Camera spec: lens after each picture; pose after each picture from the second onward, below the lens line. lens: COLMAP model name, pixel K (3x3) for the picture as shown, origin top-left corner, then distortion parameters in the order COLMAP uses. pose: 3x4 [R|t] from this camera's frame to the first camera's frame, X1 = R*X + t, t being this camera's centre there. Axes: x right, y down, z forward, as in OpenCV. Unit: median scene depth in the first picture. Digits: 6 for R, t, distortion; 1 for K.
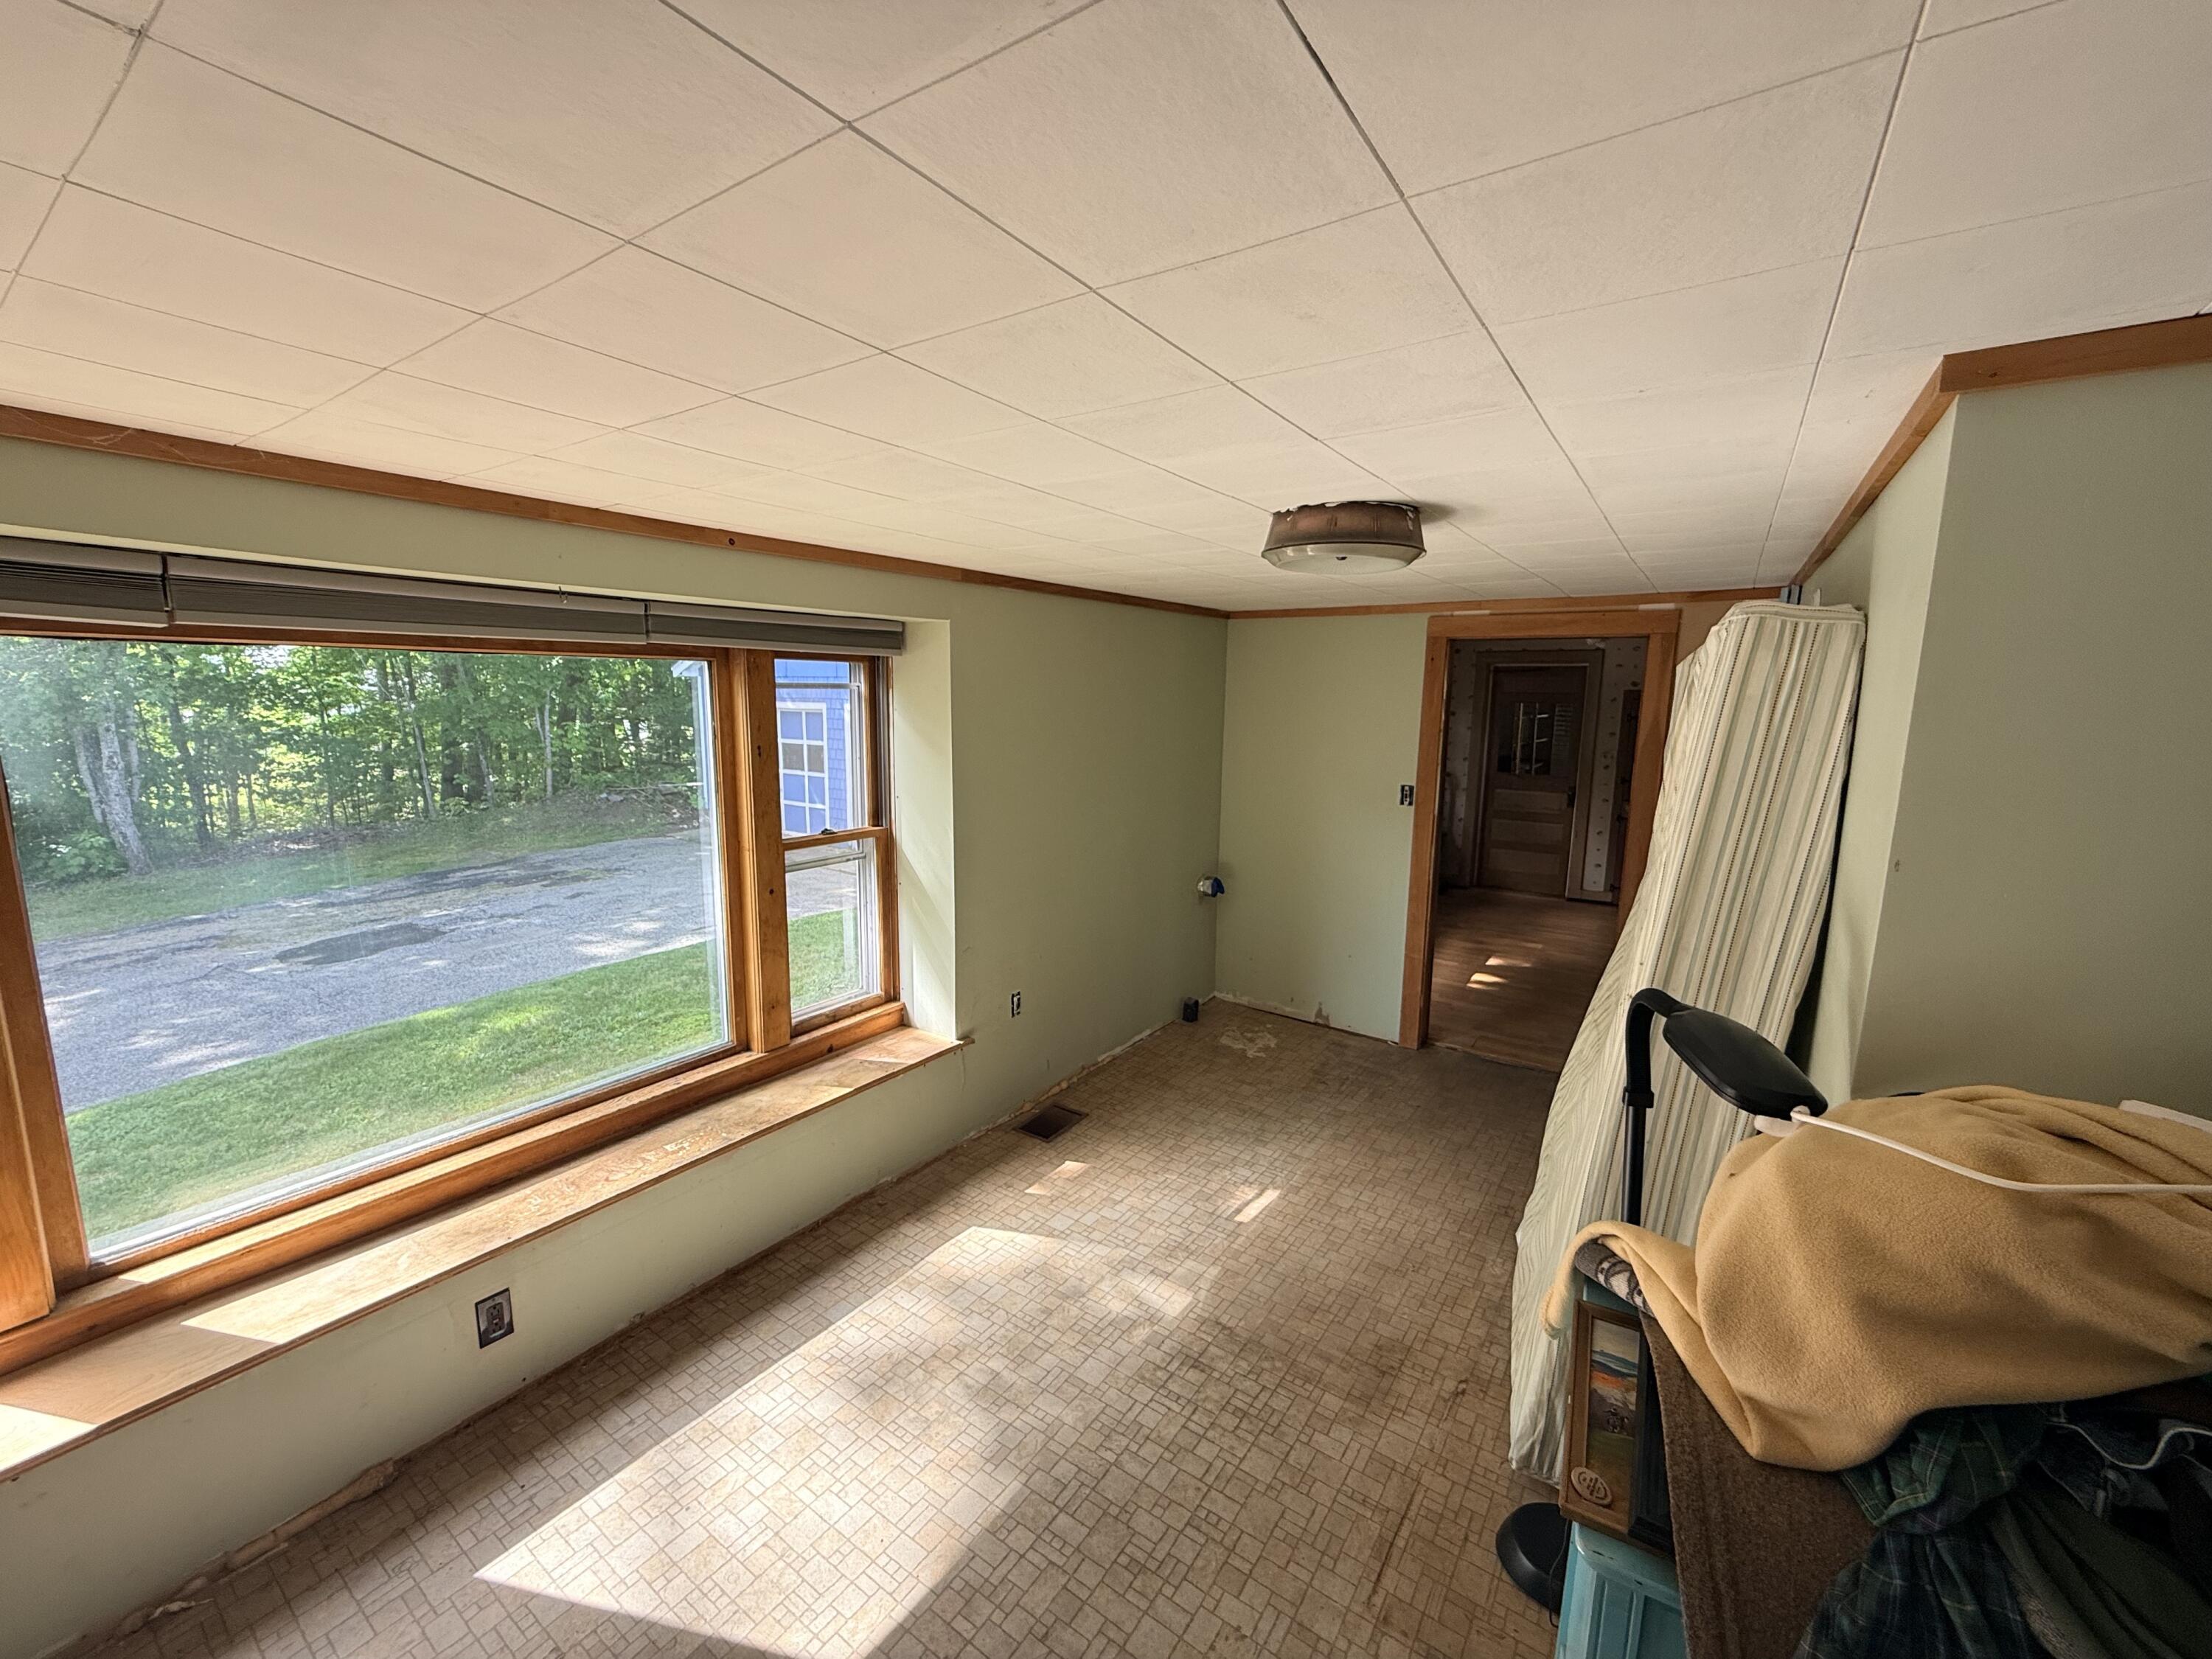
lens RADIAL K [[886.5, 0, 1101.3], [0, 886.5, 829.7], [0, 0, 1]] dist [0.000683, 0.000523]
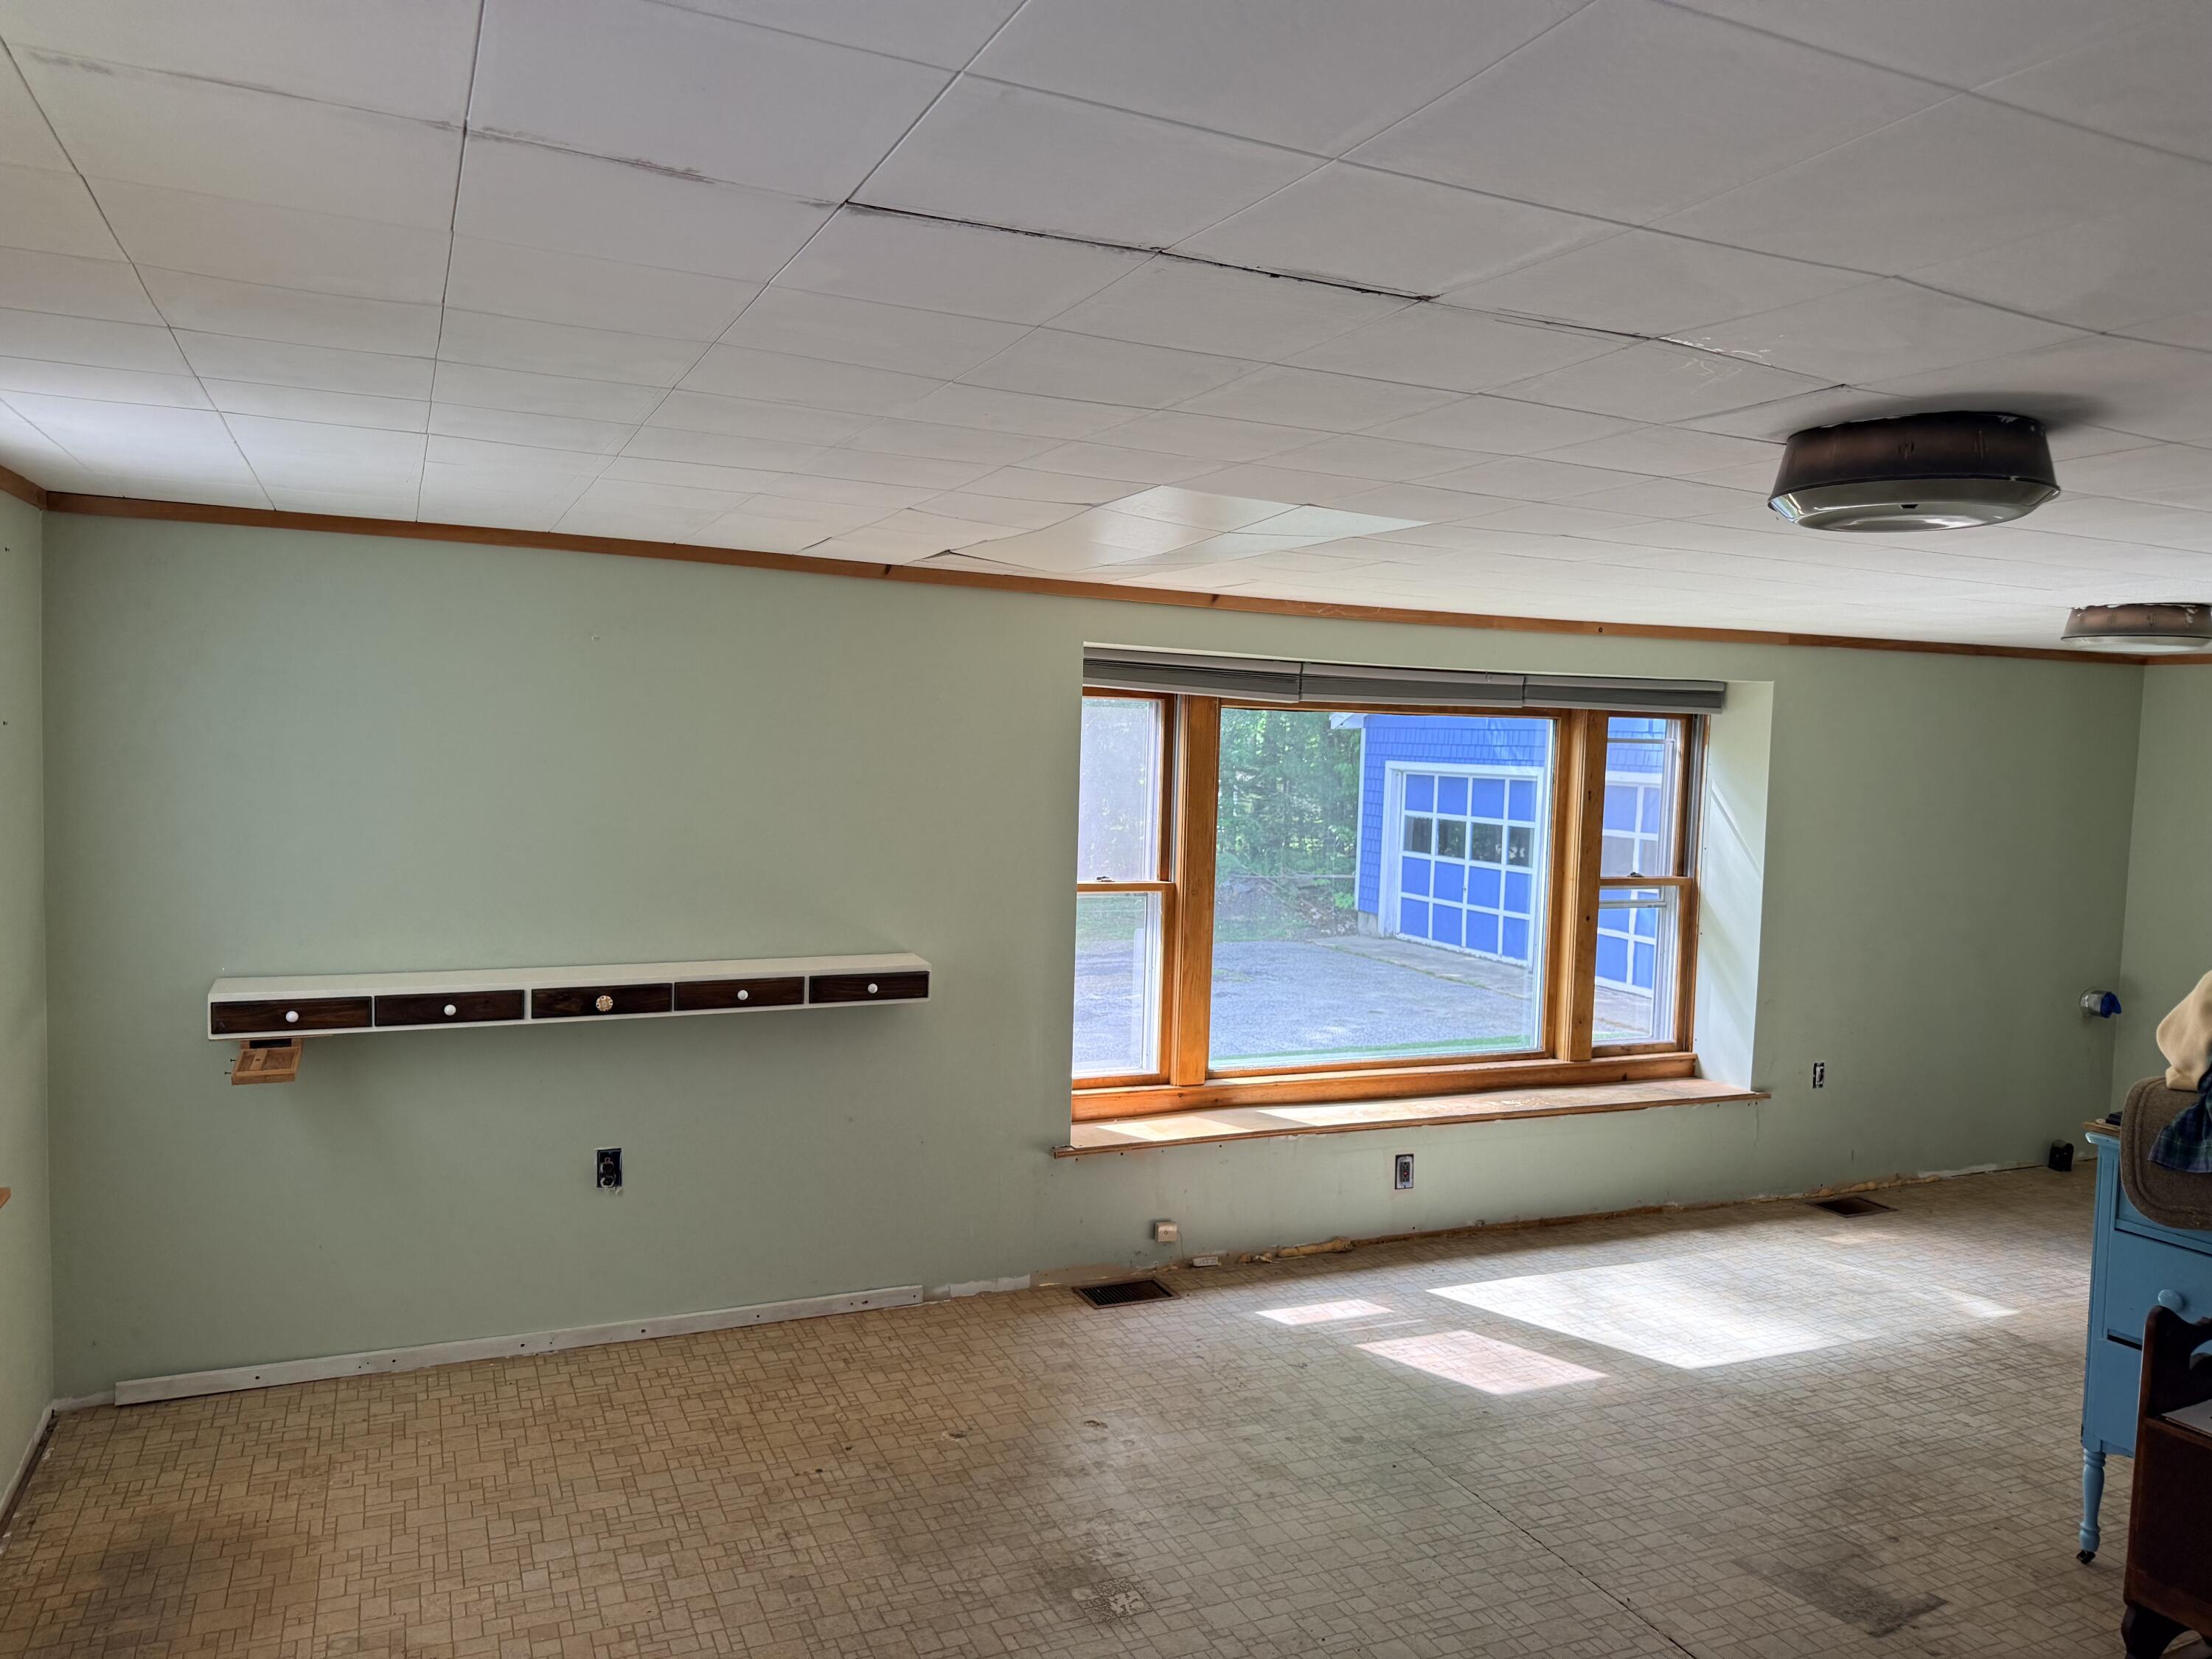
lens RADIAL K [[1564.1, 0, 1110.9], [0, 1564.1, 837.5], [0, 0, 1]] dist [0.059792, -0.072180]
pose [[0.860301, 0.047250, -0.507592, 0.125676], [-0.098325, 0.992379, -0.074270, 0.182700], [0.500215, 0.113804, 0.858390, -1.087205]]
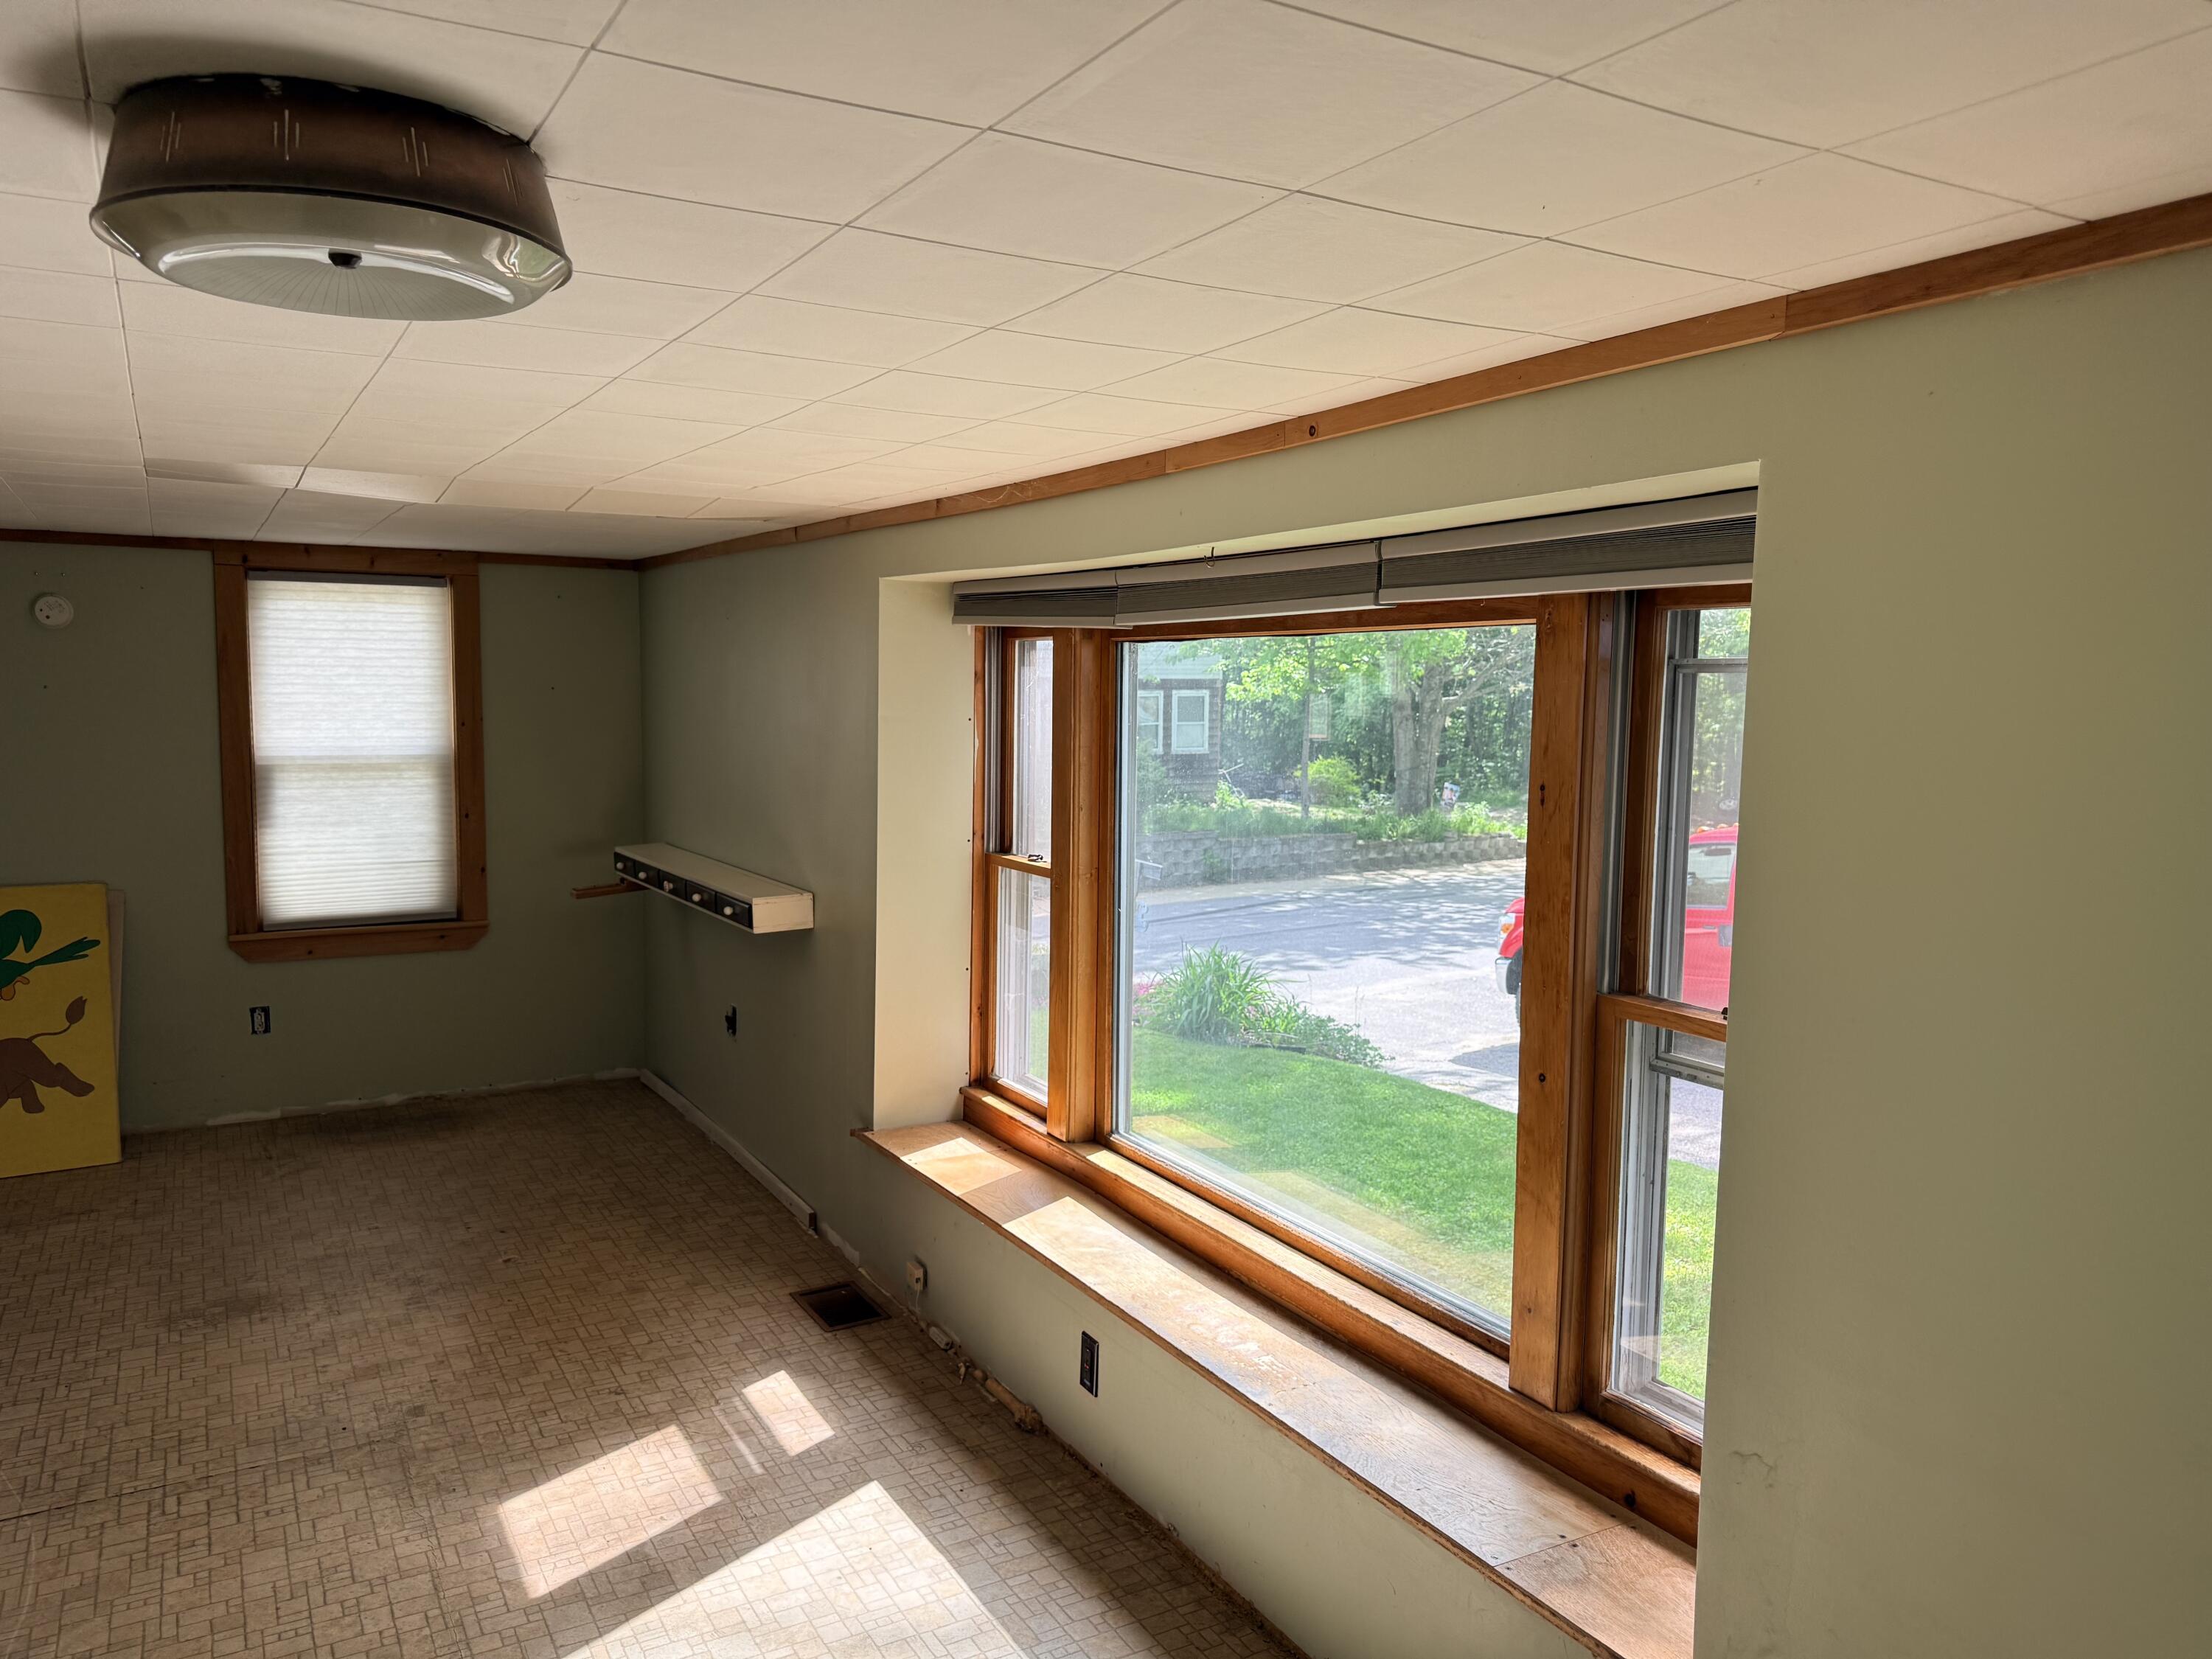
lens RADIAL K [[1564.1, 0, 1086.3], [0, 1564.1, 831.5], [0, 0, 1]] dist [0.059792, -0.072180]
pose [[-0.424253, 0.064891, -0.903216, 0.536568], [-0.159496, 0.976481, 0.145072, -0.155764], [0.891387, 0.205607, -0.403925, 1.126467]]
